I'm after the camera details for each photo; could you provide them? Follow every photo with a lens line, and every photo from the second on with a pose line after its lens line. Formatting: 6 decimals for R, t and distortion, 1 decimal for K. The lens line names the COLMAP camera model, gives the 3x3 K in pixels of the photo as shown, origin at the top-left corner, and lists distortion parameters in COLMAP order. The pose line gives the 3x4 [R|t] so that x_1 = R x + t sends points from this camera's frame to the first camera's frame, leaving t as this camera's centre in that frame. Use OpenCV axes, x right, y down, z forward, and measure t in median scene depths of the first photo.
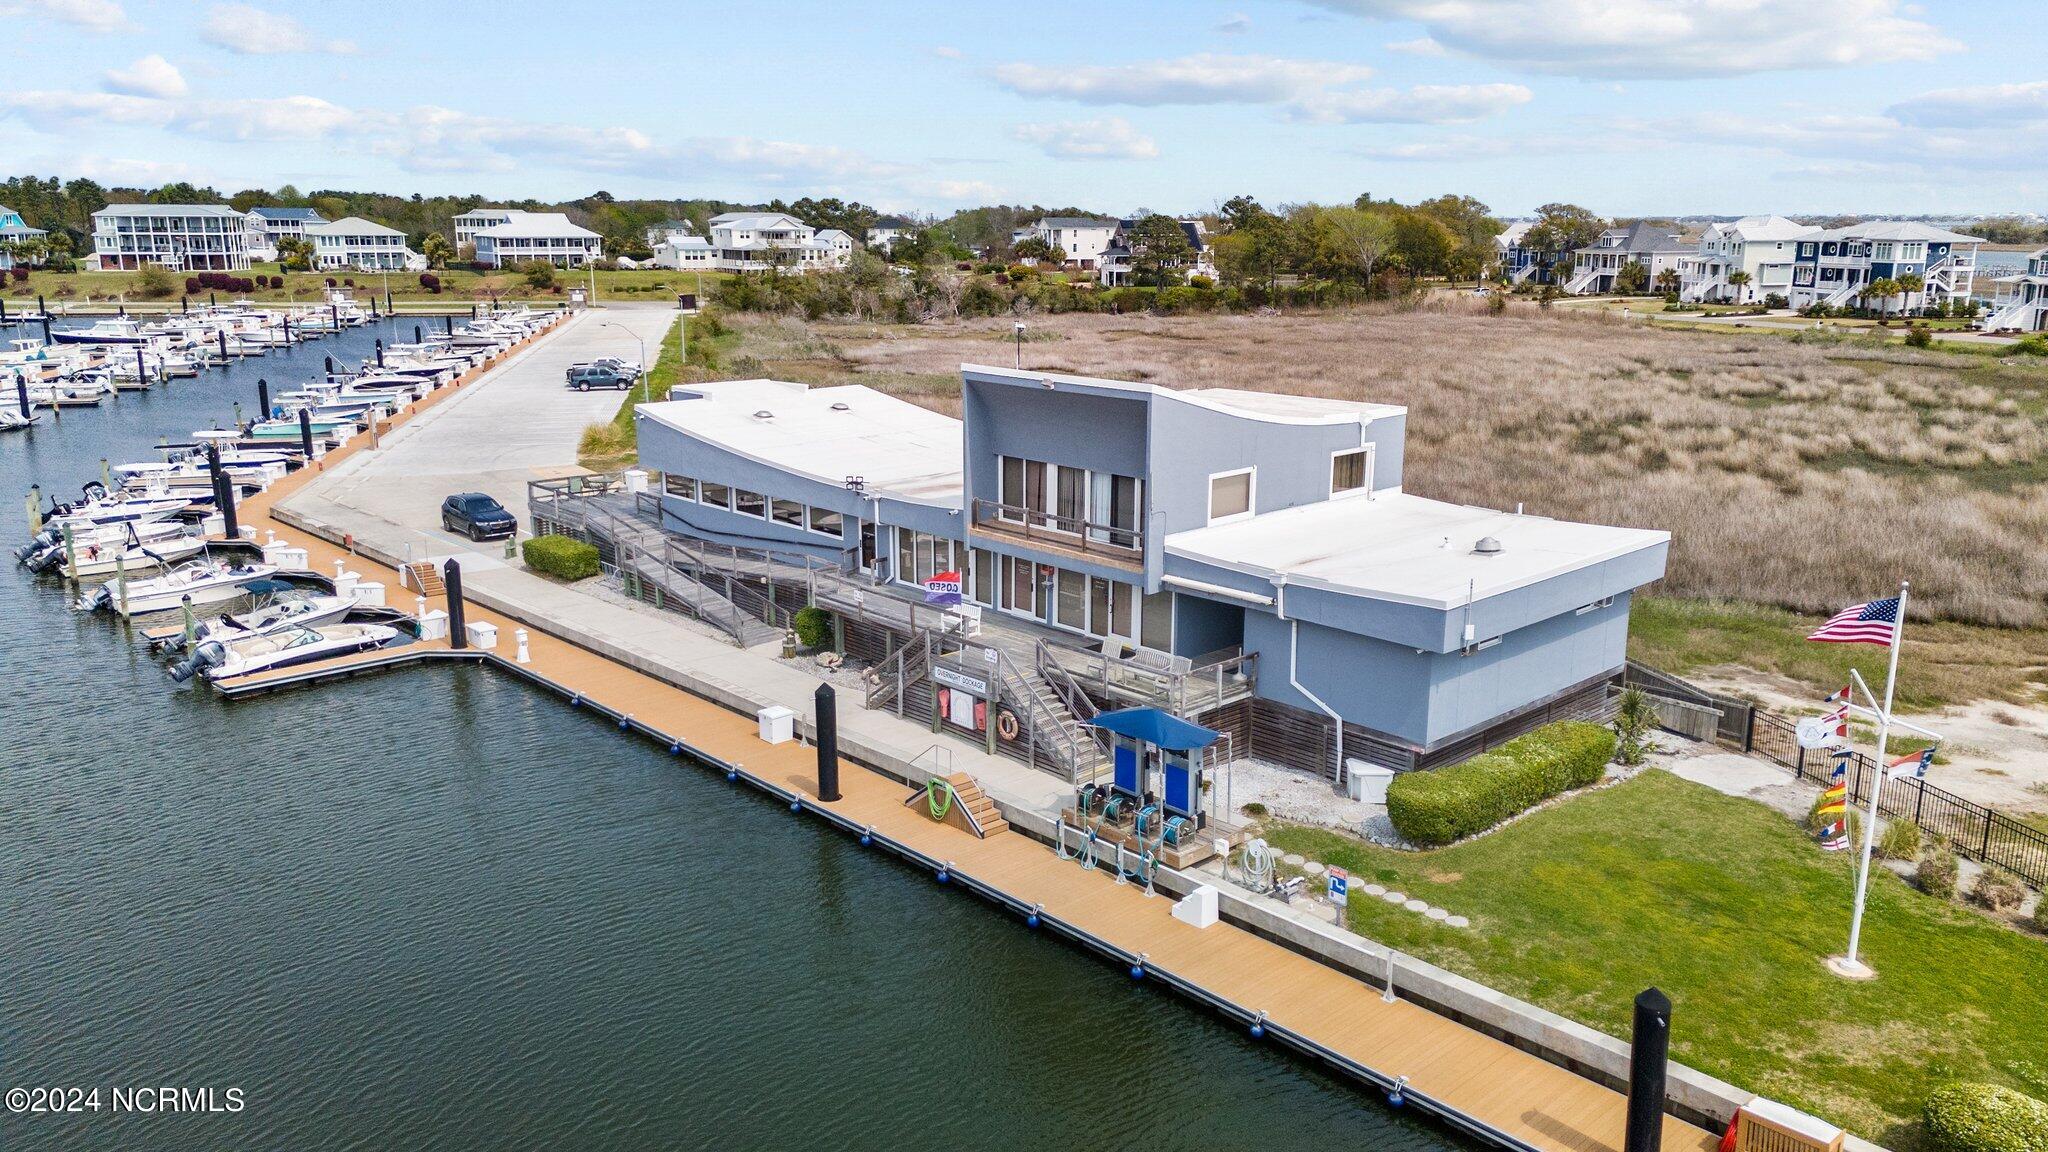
lens RADIAL K [[1497.0, 0, 1026.7], [0, 1497.0, 576.9], [0, 0, 1]] dist [0.078553, -0.069104]
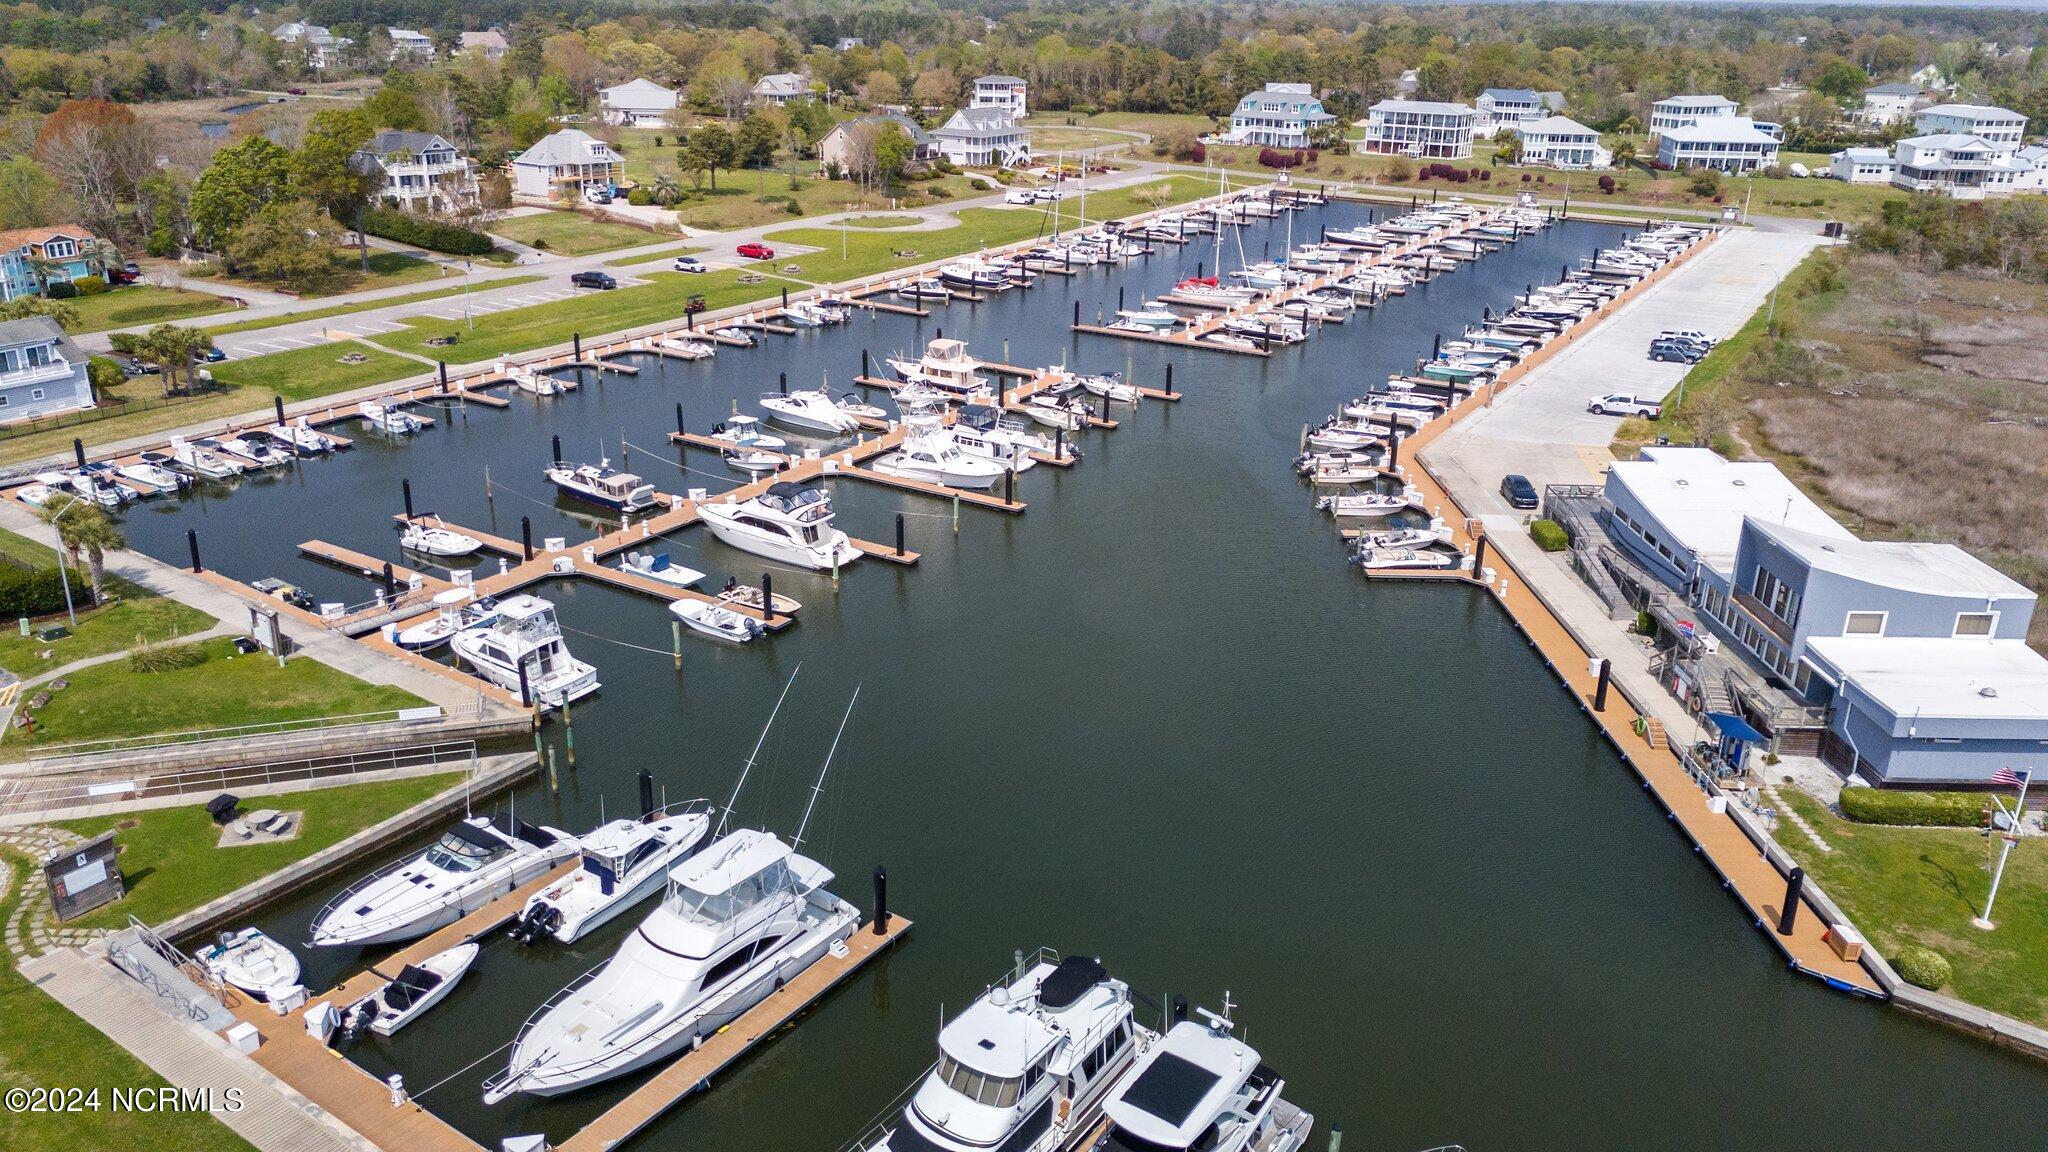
lens RADIAL K [[1497.0, 0, 1026.7], [0, 1497.0, 576.9], [0, 0, 1]] dist [0.078553, -0.069104]
pose [[0.734060, 0.256718, -0.628691, 0.343267], [-0.174470, 0.966010, 0.190746, -0.181755], [0.656290, -0.030331, 0.753899, -0.691728]]
